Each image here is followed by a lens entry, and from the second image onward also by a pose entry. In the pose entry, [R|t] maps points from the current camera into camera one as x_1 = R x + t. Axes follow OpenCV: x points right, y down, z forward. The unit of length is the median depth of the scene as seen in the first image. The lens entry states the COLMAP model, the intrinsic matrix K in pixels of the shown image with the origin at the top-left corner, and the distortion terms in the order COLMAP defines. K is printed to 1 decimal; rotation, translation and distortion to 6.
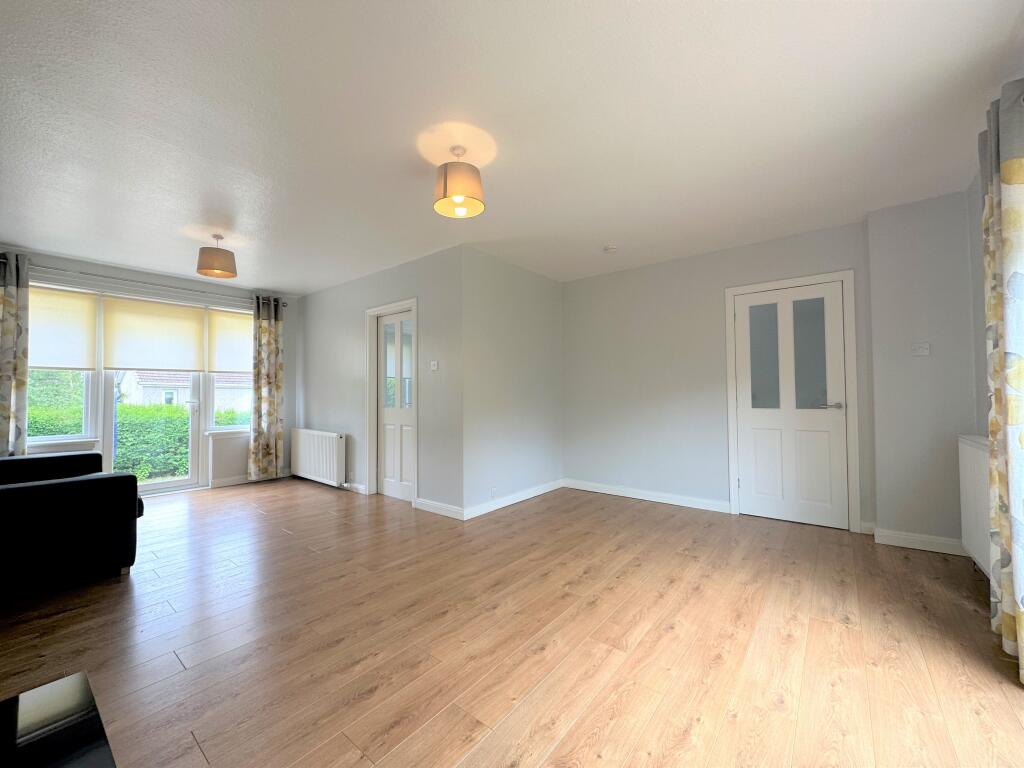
lens RADIAL K [[410.2, 0, 510.4], [0, 410.2, 386.3], [0, 0, 1]] dist [0.000694, -0.000196]
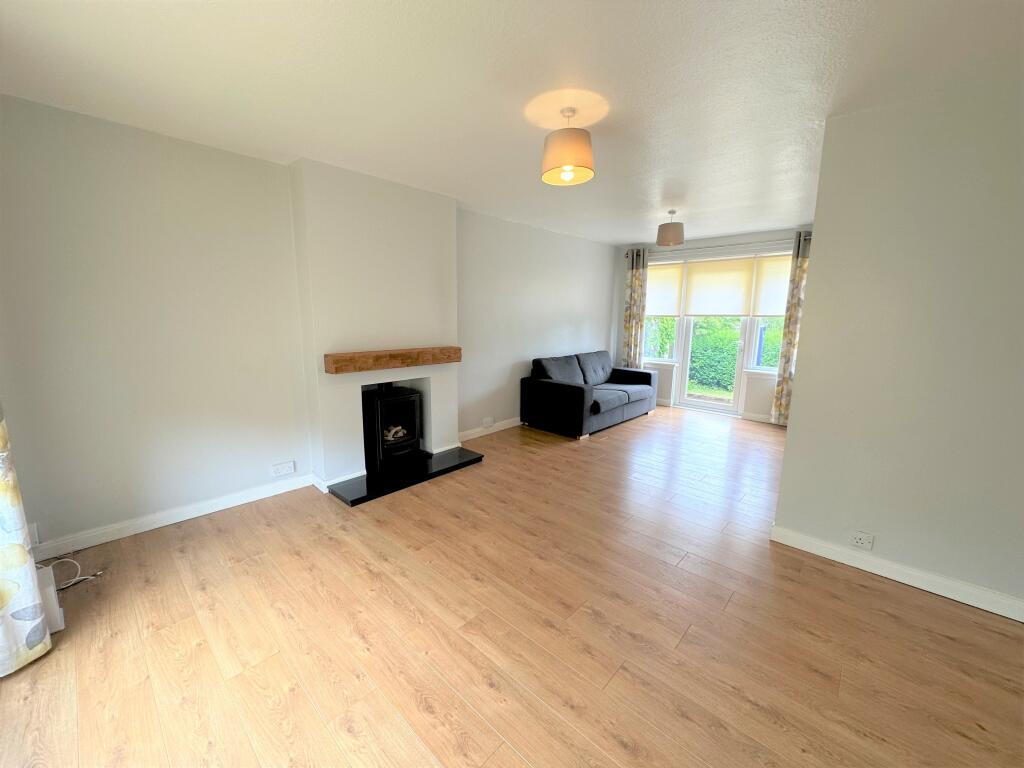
lens RADIAL K [[410.2, 0, 509.3], [0, 410.2, 381.4], [0, 0, 1]] dist [0.000694, -0.000196]
pose [[-0.081360, 0.170101, -0.982062, 1.005196], [0.012775, 0.985426, 0.169626, -0.133489], [0.996603, 0.001254, -0.082347, 1.016606]]
